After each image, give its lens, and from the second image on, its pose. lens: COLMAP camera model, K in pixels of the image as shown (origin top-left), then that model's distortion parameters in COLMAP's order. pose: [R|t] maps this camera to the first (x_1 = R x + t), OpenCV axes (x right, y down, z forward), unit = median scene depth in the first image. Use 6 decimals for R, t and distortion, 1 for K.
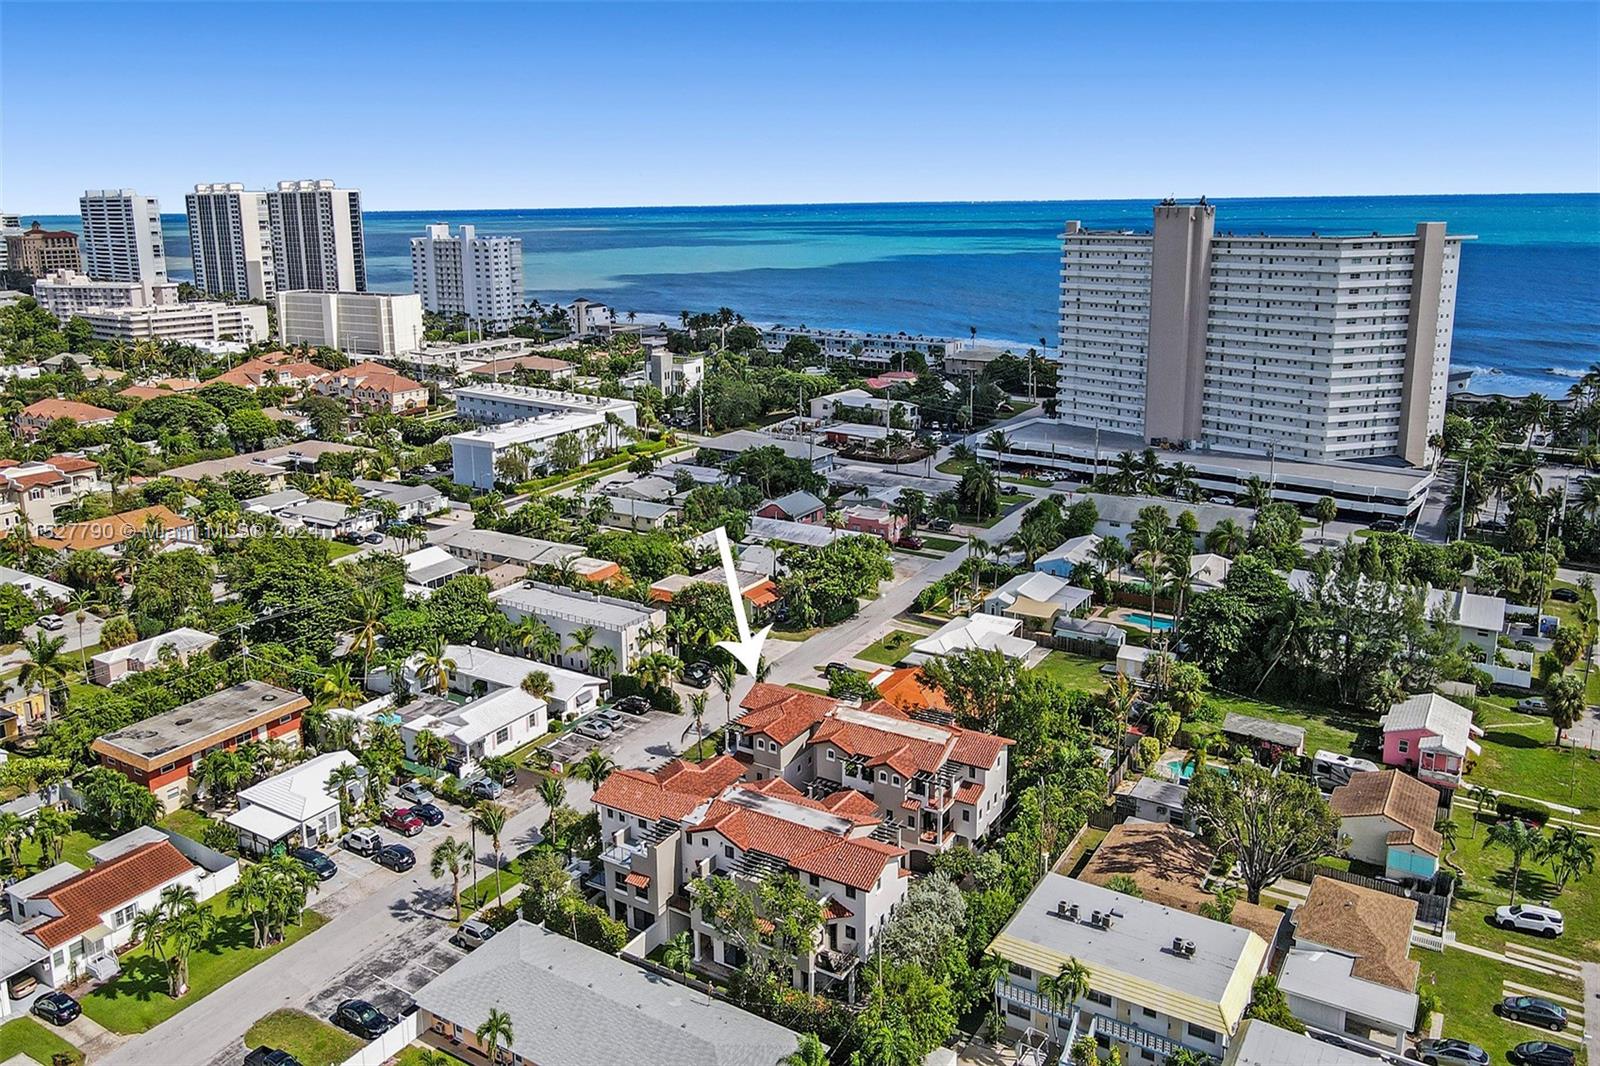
lens RADIAL K [[1164.9, 0, 768.8], [0, 1164.9, 665.7], [0, 0, 1]] dist [-0.004827, 0.019686]
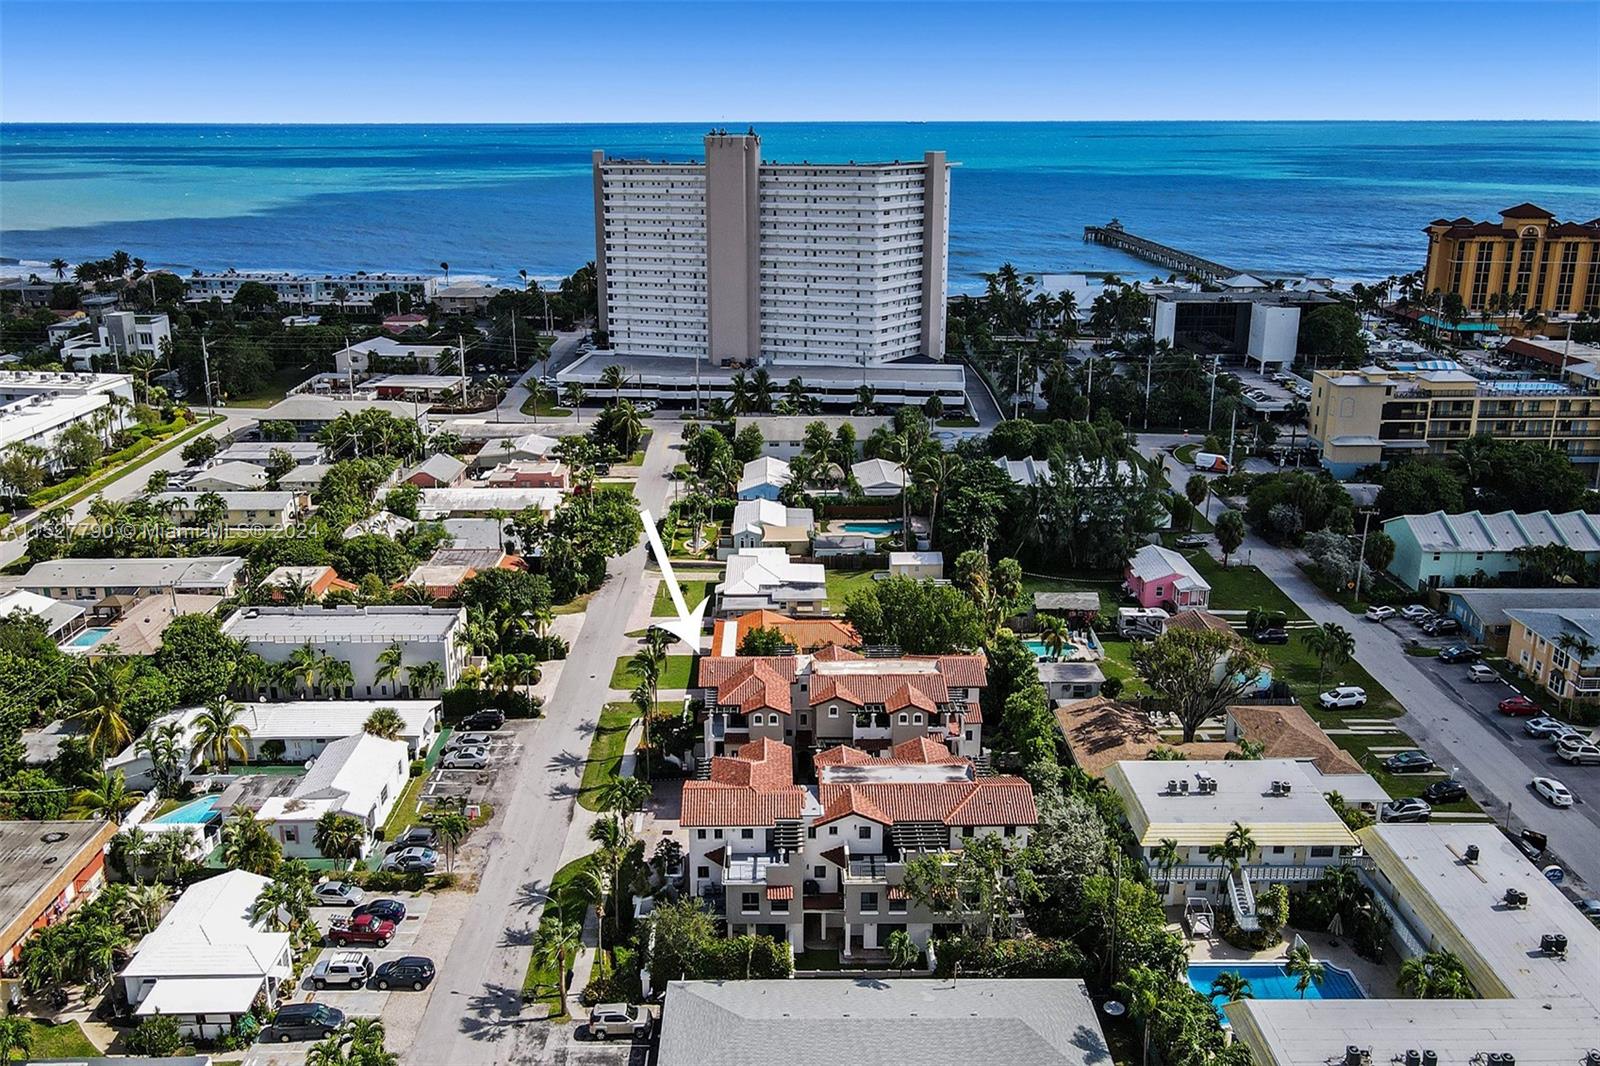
lens RADIAL K [[1164.9, 0, 776.0], [0, 1164.9, 623.0], [0, 0, 1]] dist [-0.004827, 0.019686]
pose [[0.837978, -0.208830, 0.504166, -0.274745], [0.196422, 0.977383, 0.078366, -0.048371], [-0.509128, 0.033361, 0.860044, 0.111057]]
